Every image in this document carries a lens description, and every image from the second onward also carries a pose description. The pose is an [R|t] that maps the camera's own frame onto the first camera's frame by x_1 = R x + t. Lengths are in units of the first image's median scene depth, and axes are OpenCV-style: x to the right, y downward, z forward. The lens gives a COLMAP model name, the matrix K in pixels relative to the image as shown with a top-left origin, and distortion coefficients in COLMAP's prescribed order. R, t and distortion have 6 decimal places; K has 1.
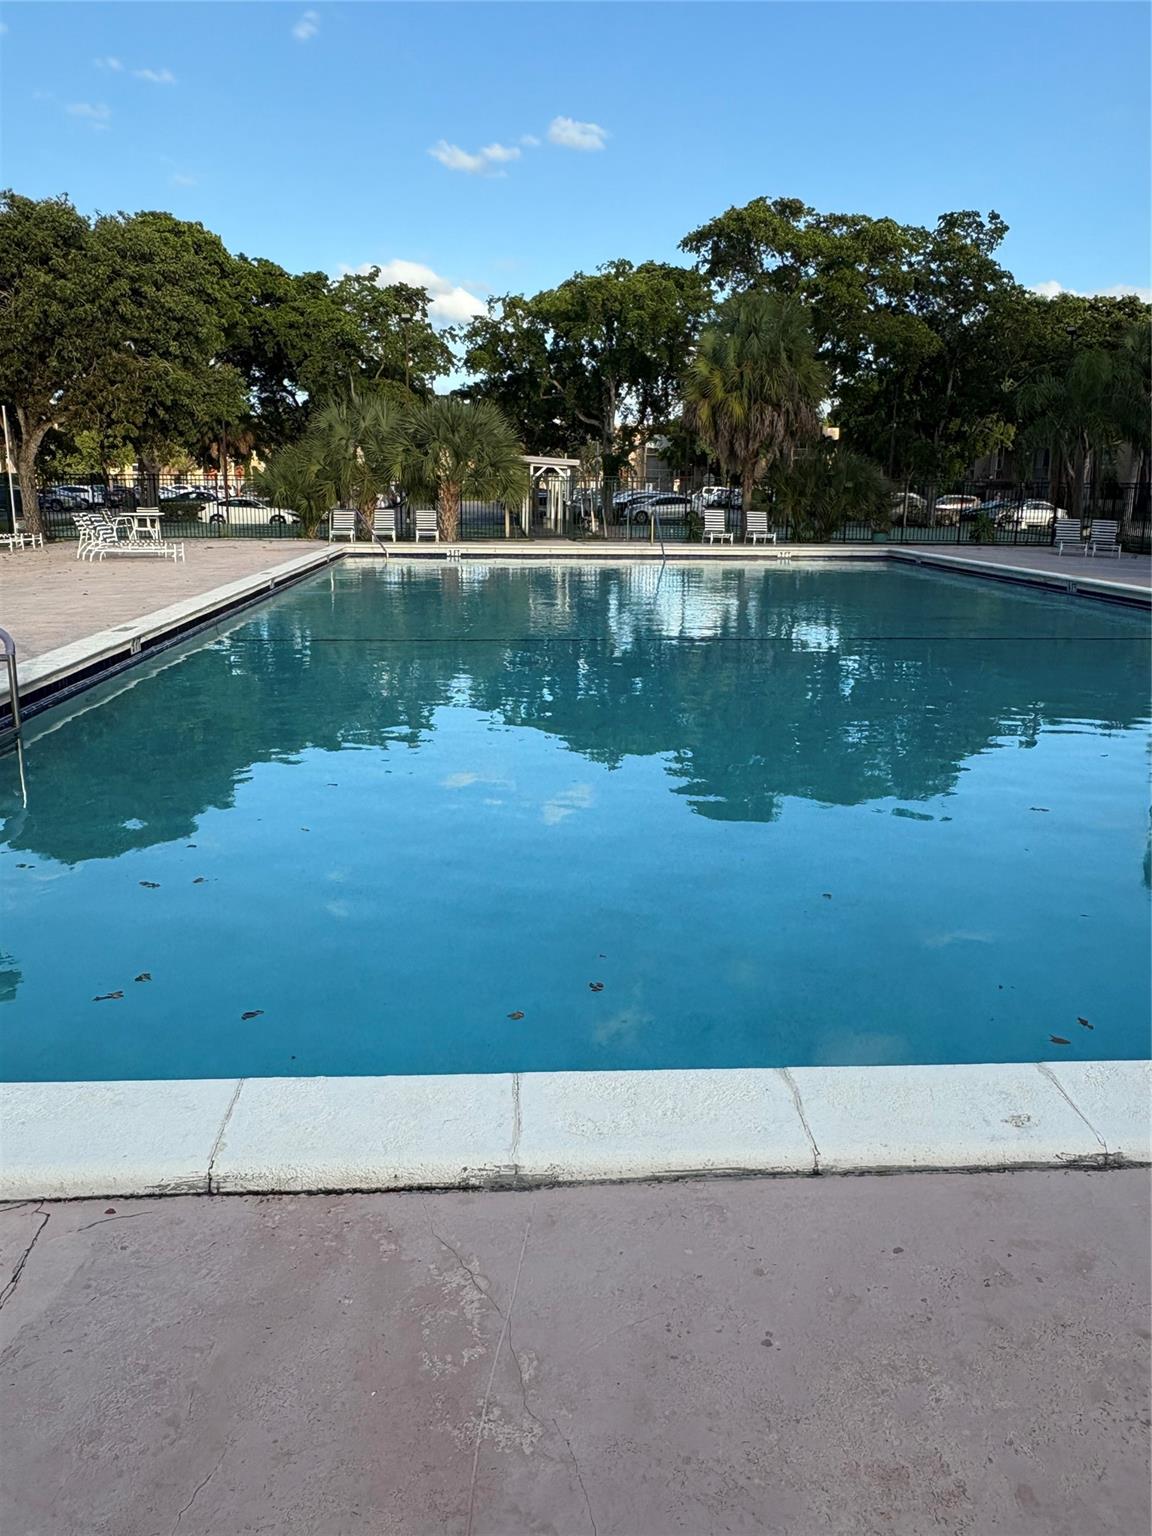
lens RADIAL K [[1172.6, 0, 576.0], [0, 1172.6, 768.0], [0, 0, 1]] dist [-0.006720, -0.004553]
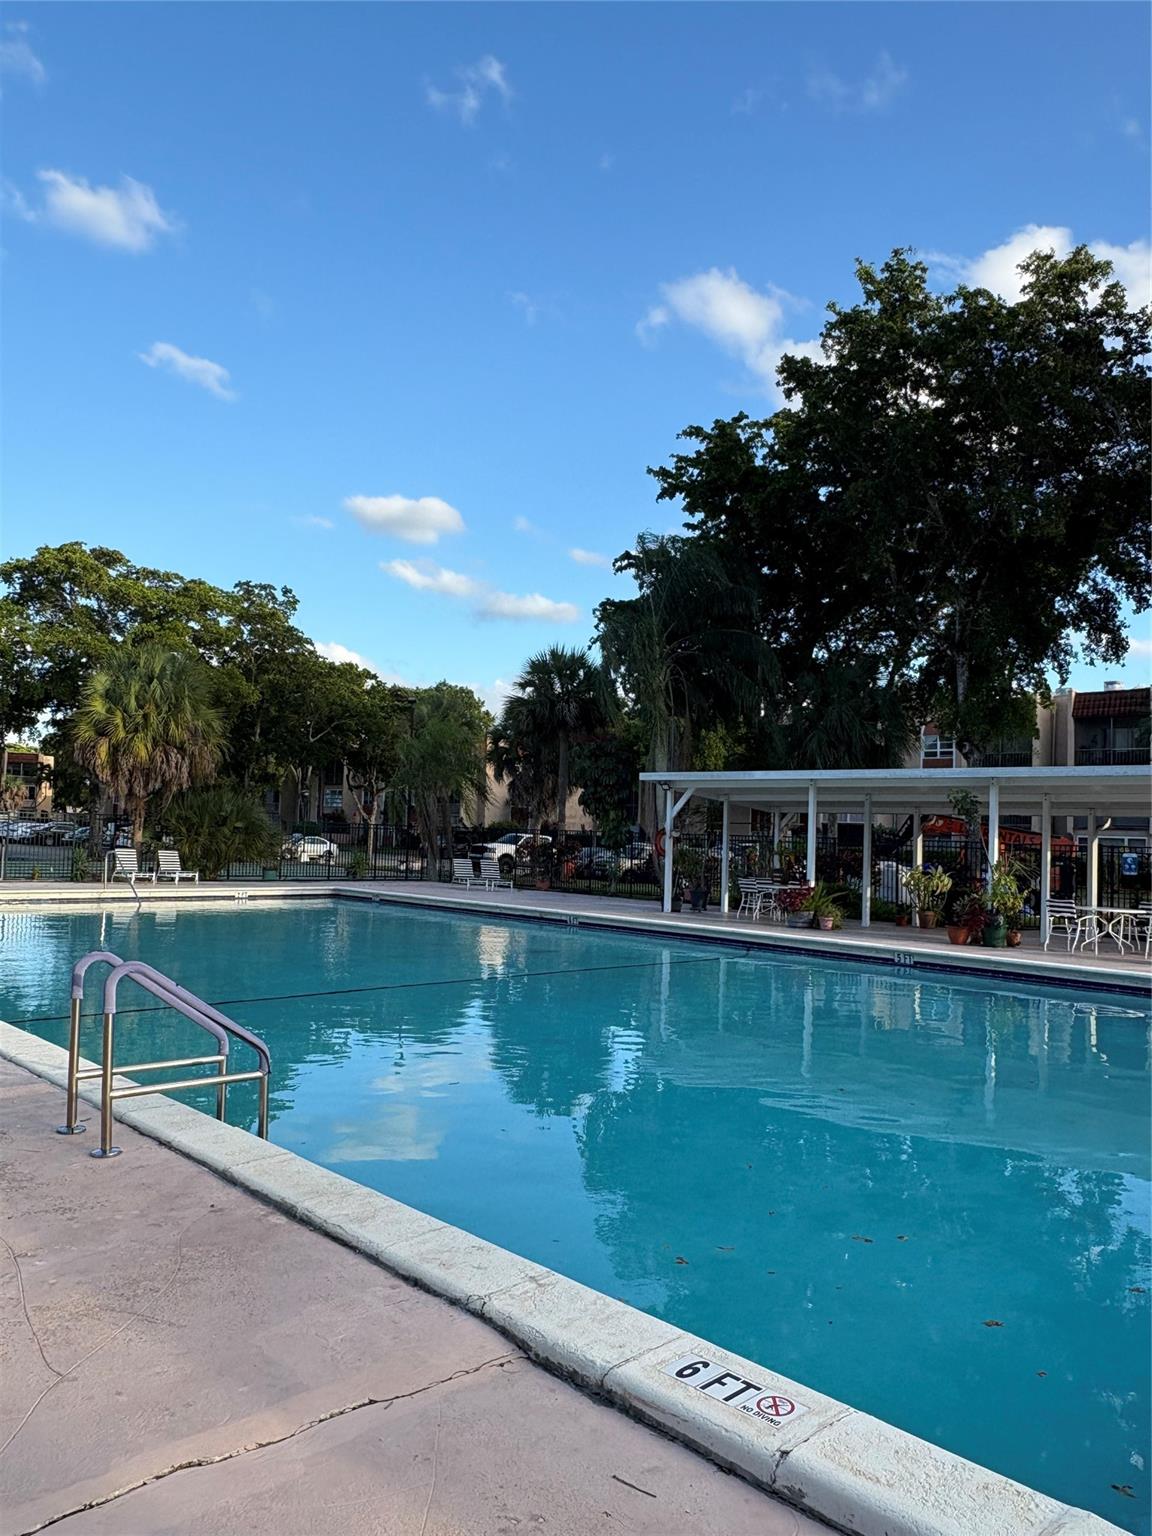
lens RADIAL K [[1174.9, 0, 576.0], [0, 1174.9, 768.0], [0, 0, 1]] dist [0.030769, 0.003066]
pose [[0.797481, 0.048038, 0.601429, -0.165559], [0.118497, 0.964940, -0.234197, -0.011314], [-0.591593, 0.258035, 0.763829, 0.015761]]
